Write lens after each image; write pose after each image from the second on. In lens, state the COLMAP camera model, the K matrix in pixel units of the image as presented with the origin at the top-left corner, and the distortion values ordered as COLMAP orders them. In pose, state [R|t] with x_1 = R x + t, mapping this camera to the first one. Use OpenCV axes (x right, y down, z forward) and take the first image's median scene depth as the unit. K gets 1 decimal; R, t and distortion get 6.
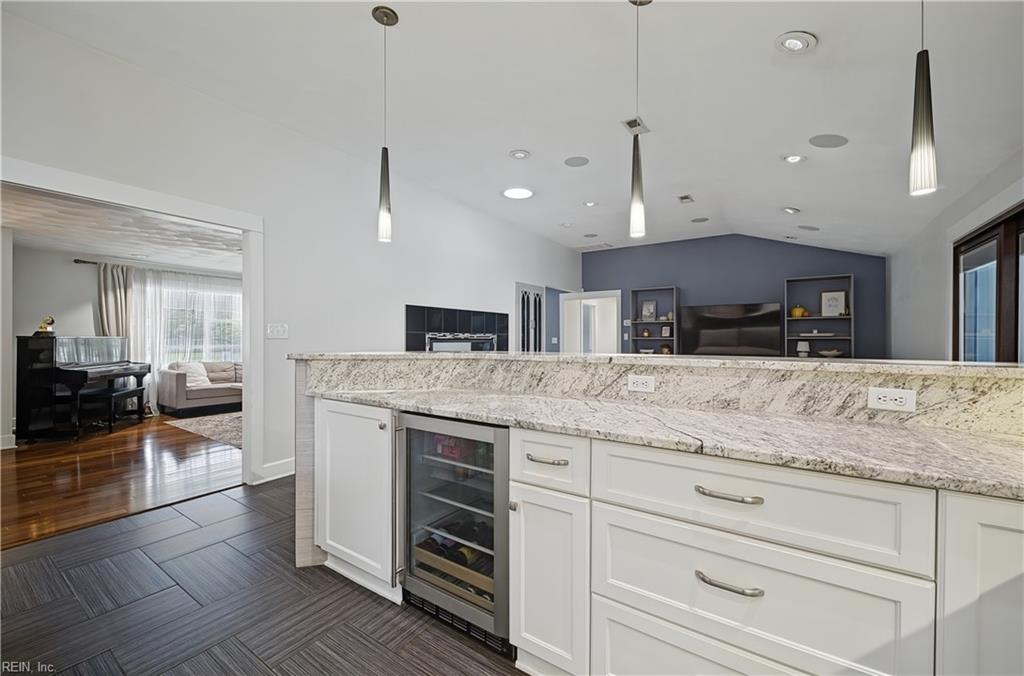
lens RADIAL K [[410.0, 0, 512.8], [0, 410.0, 336.4], [0, 0, 1]] dist [-0.002645, 0.000251]
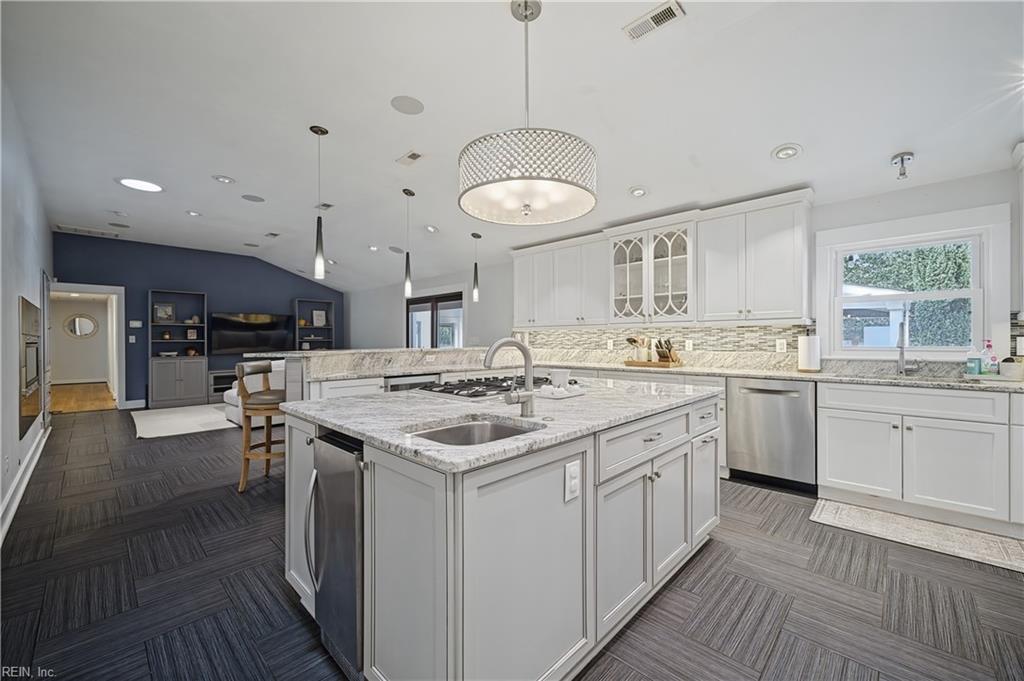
lens RADIAL K [[410.0, 0, 511.3], [0, 410.0, 340.8], [0, 0, 1]] dist [-0.002645, 0.000251]
pose [[0.173583, -0.004419, 0.984809, -0.501699], [-0.002991, 0.999983, 0.005014, -0.003223], [-0.984815, -0.003816, 0.173567, 0.007246]]
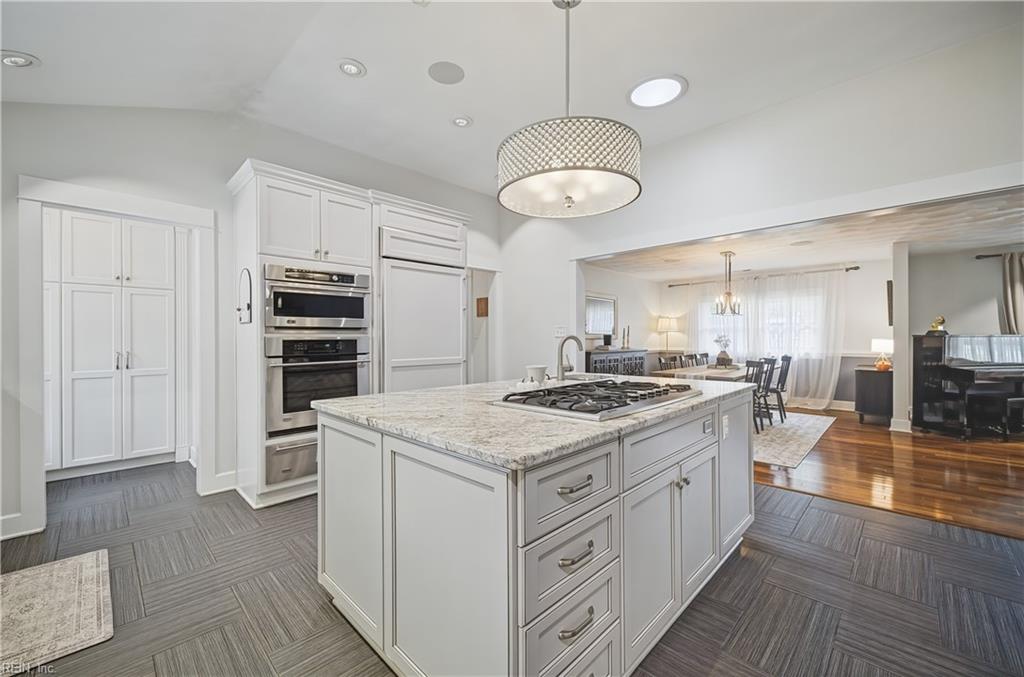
lens RADIAL K [[410.0, 0, 512.1], [0, 410.0, 338.6], [0, 0, 1]] dist [-0.002645, 0.000251]
pose [[-0.177331, 0.000539, -0.984151, 0.111354], [0.011024, 0.999938, -0.001438, -0.002334], [0.984089, -0.011104, -0.177326, 0.106679]]
